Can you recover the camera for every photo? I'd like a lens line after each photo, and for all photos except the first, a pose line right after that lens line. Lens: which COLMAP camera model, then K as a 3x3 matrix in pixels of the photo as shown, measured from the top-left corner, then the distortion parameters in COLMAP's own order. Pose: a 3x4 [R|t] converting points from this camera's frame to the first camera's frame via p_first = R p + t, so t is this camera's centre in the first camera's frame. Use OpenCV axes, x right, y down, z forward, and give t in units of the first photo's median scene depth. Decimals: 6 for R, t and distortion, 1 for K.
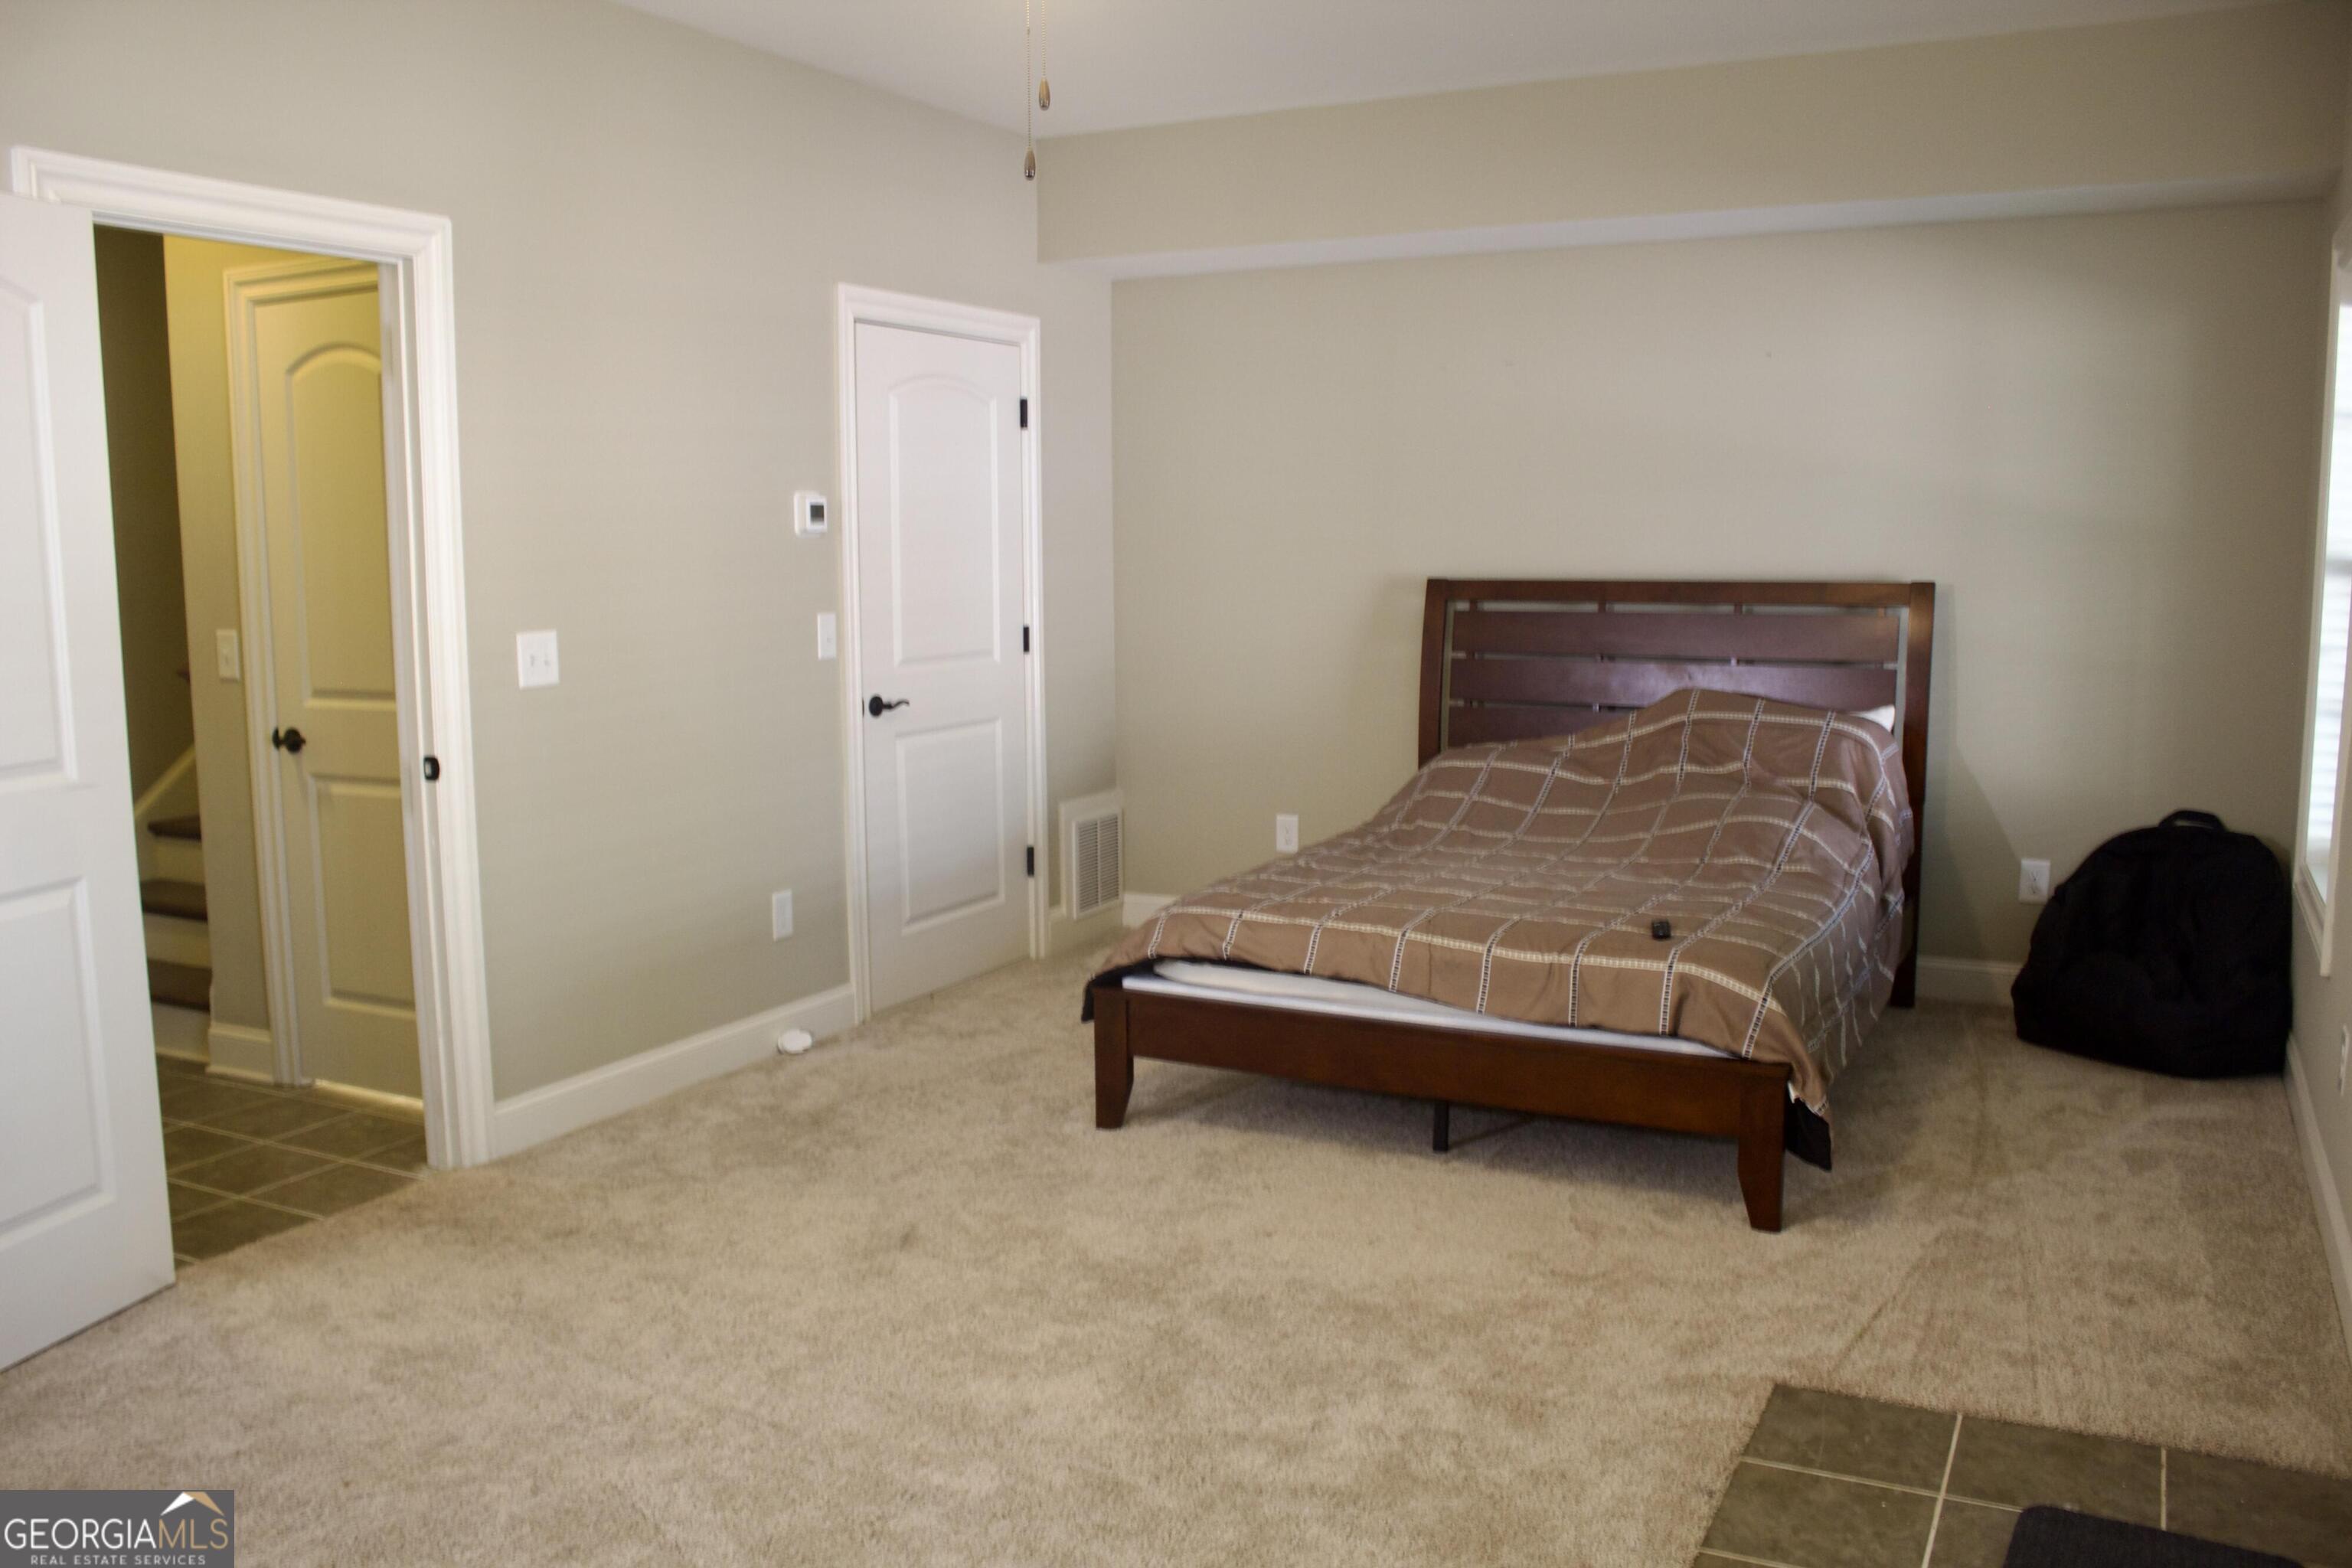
lens RADIAL K [[1943.0, 0, 1142.3], [0, 1943.0, 784.3], [0, 0, 1]] dist [-0.149605, 0.121775]
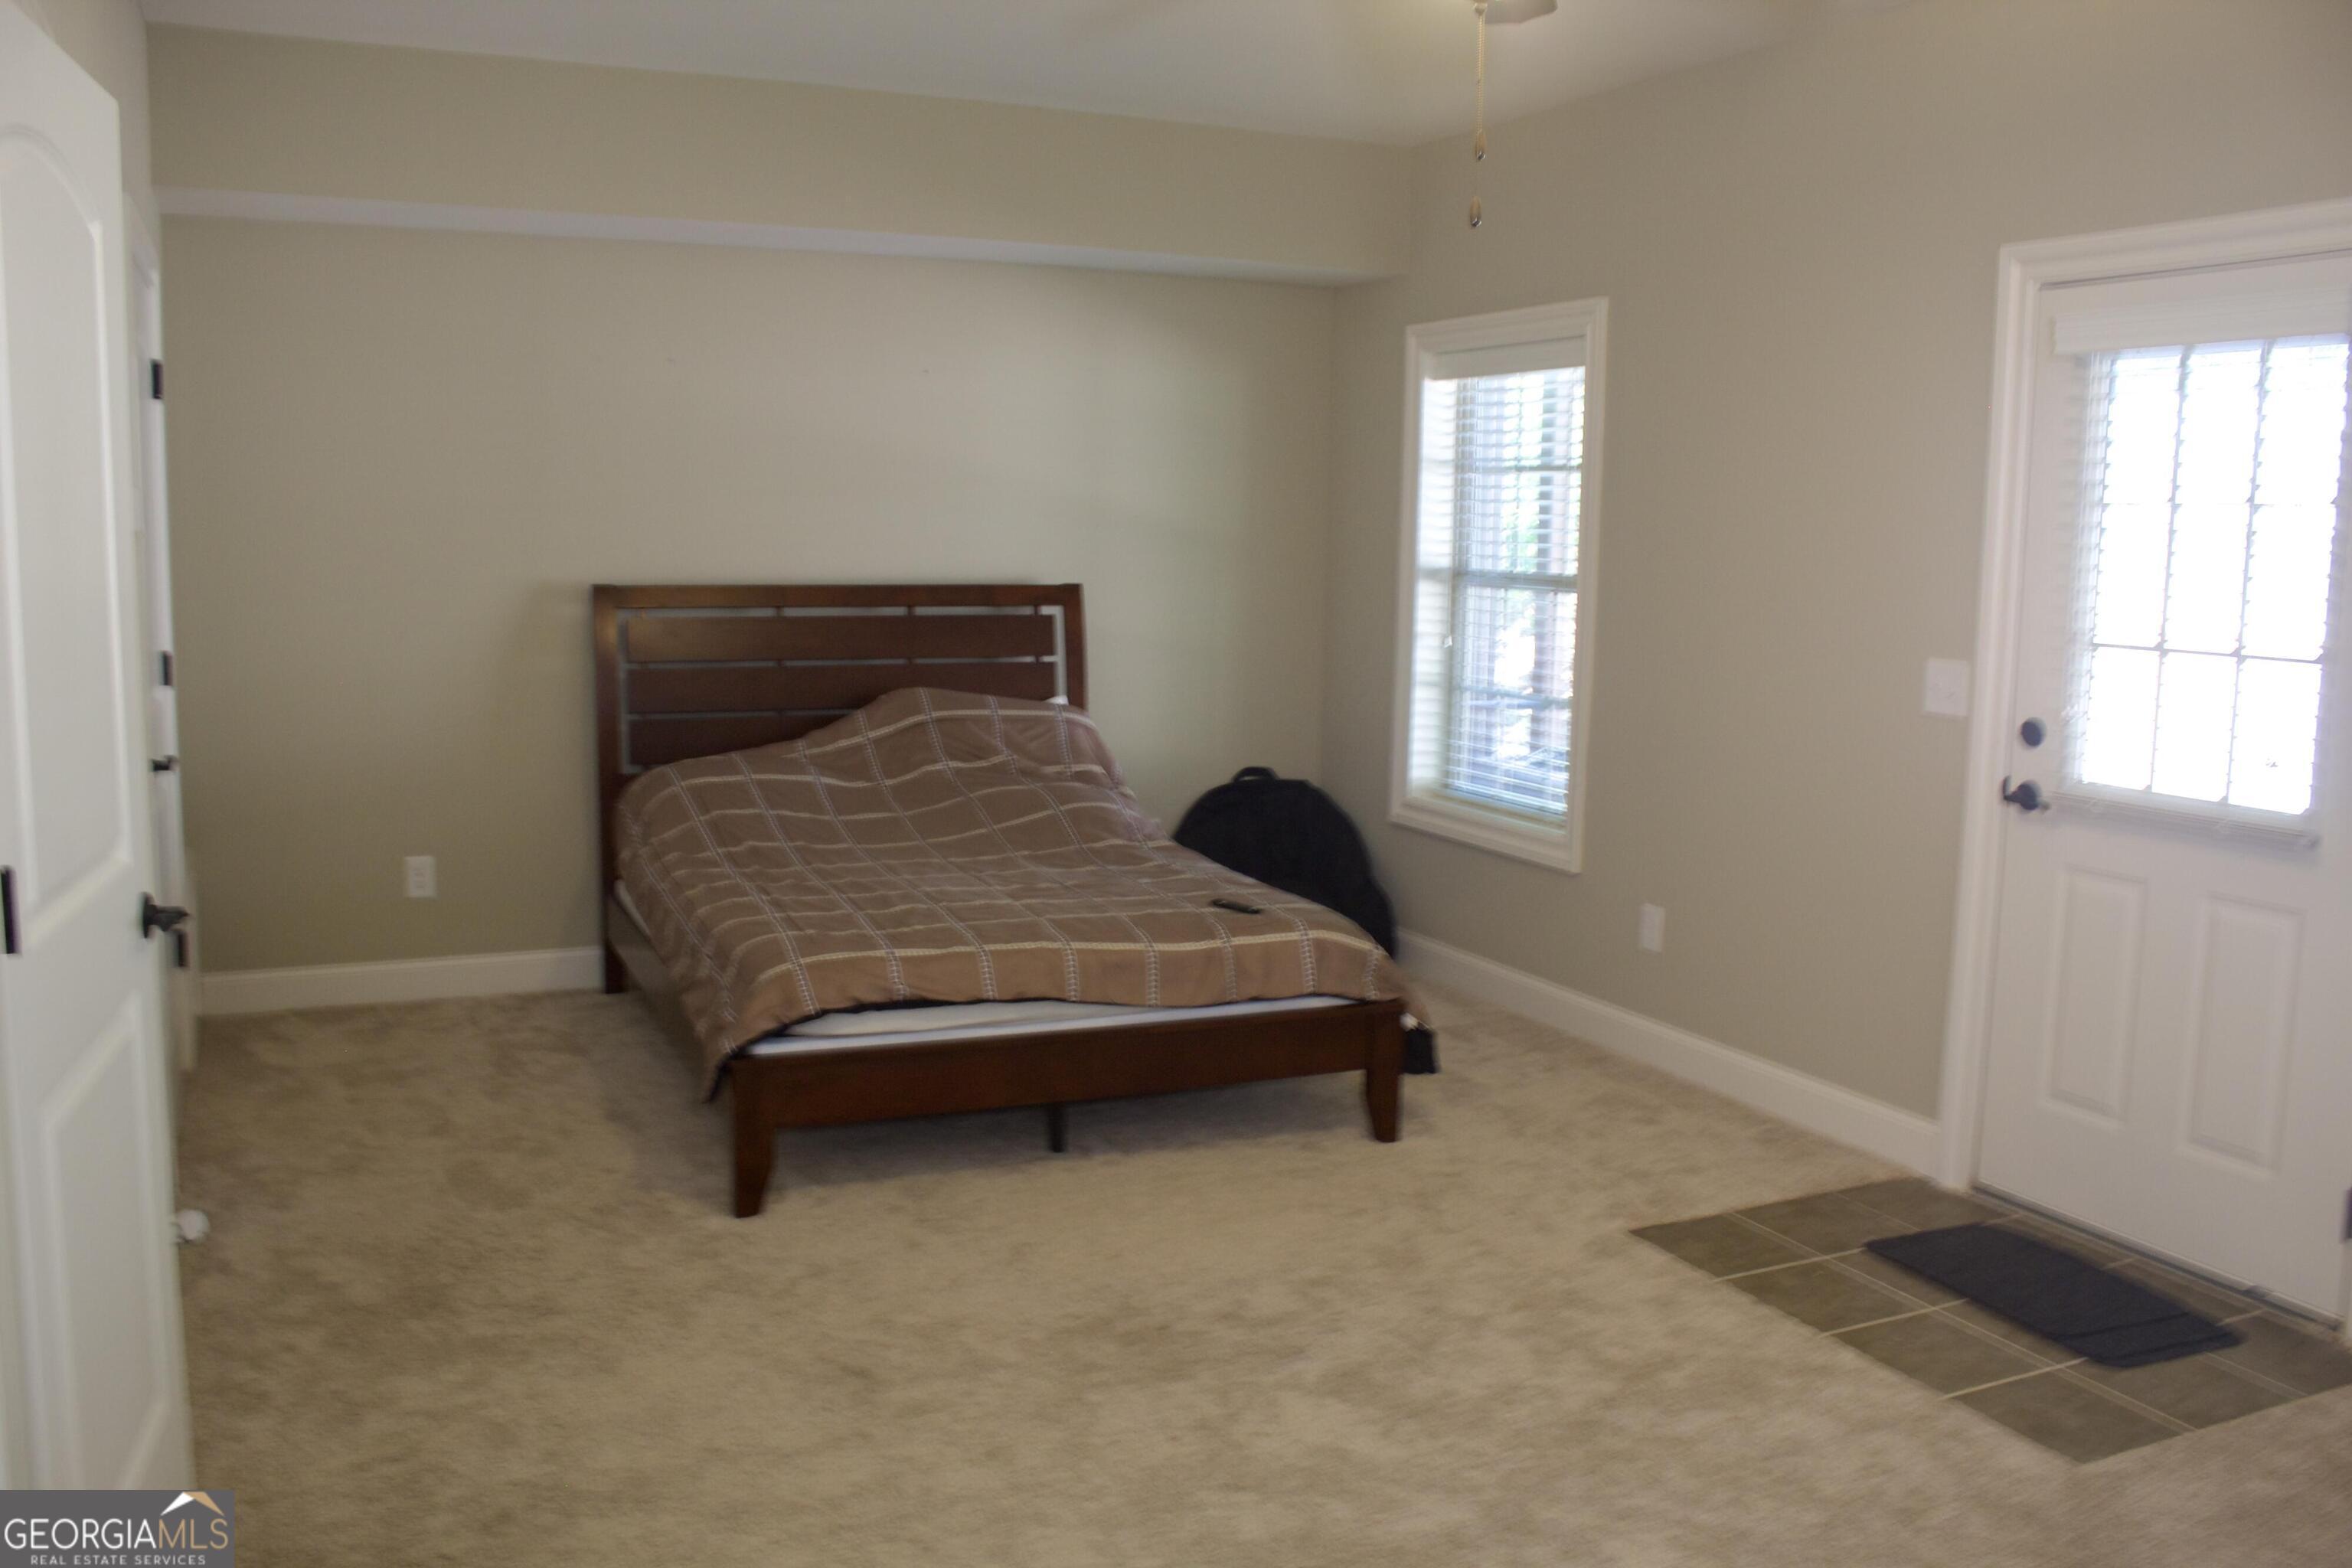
lens RADIAL K [[1943.0, 0, 1142.3], [0, 1943.0, 784.3], [0, 0, 1]] dist [-0.149605, 0.121775]
pose [[0.619458, -0.085580, 0.780351, -0.630736], [0.076669, 0.995883, 0.048355, -0.053450], [-0.781277, 0.029875, 0.623469, 0.327291]]
